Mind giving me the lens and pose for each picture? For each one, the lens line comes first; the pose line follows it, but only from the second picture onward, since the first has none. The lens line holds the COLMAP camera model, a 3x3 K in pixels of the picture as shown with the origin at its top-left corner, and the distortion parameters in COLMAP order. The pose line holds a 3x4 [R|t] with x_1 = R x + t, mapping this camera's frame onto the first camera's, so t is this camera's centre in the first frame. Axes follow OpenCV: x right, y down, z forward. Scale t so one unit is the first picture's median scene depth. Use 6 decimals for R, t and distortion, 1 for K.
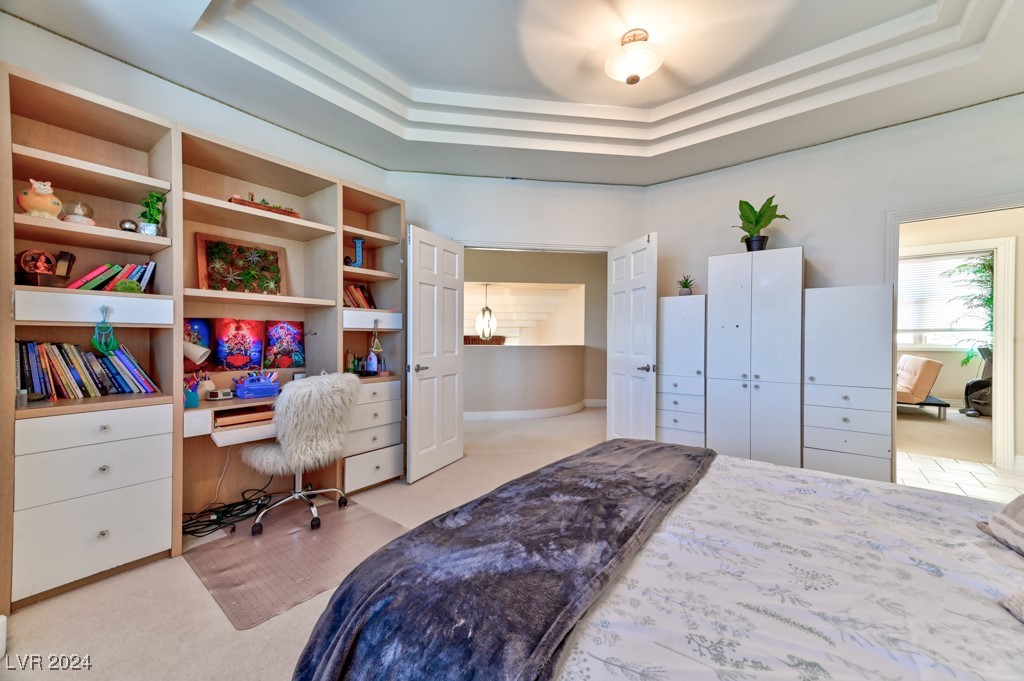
lens RADIAL K [[395.9, 0, 515.9], [0, 395.9, 339.9], [0, 0, 1]] dist [0.019550, 0.003691]
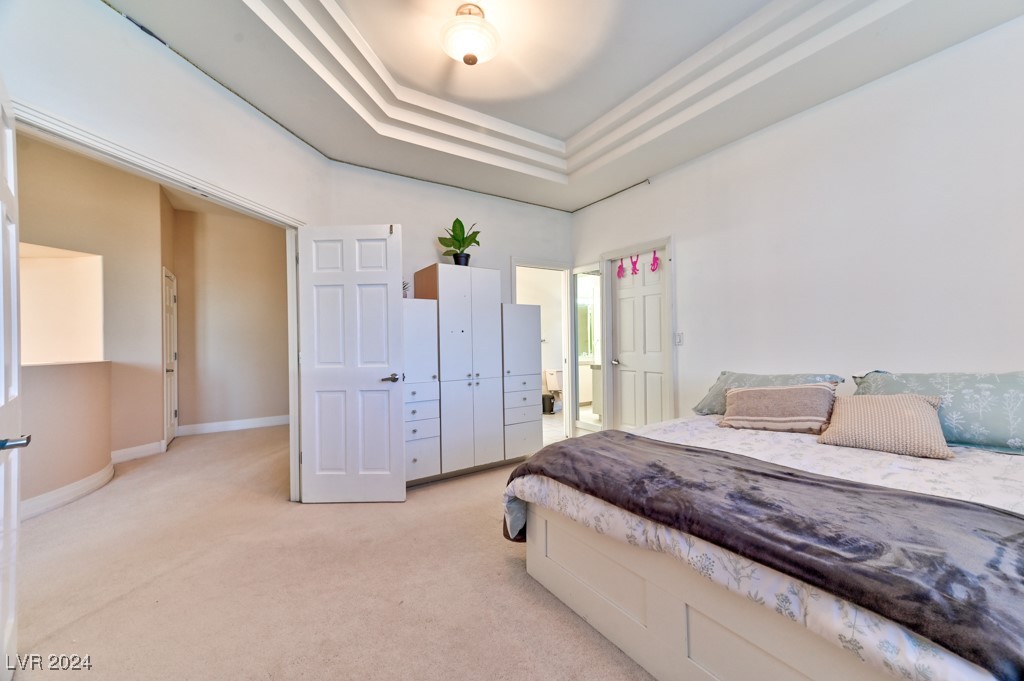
lens RADIAL K [[395.9, 0, 515.9], [0, 395.9, 339.9], [0, 0, 1]] dist [0.019550, 0.003691]
pose [[0.318317, -0.004111, 0.947975, -0.433824], [0.022600, 0.999739, -0.003253, -0.003612], [-0.947715, 0.022460, 0.318327, 0.499549]]
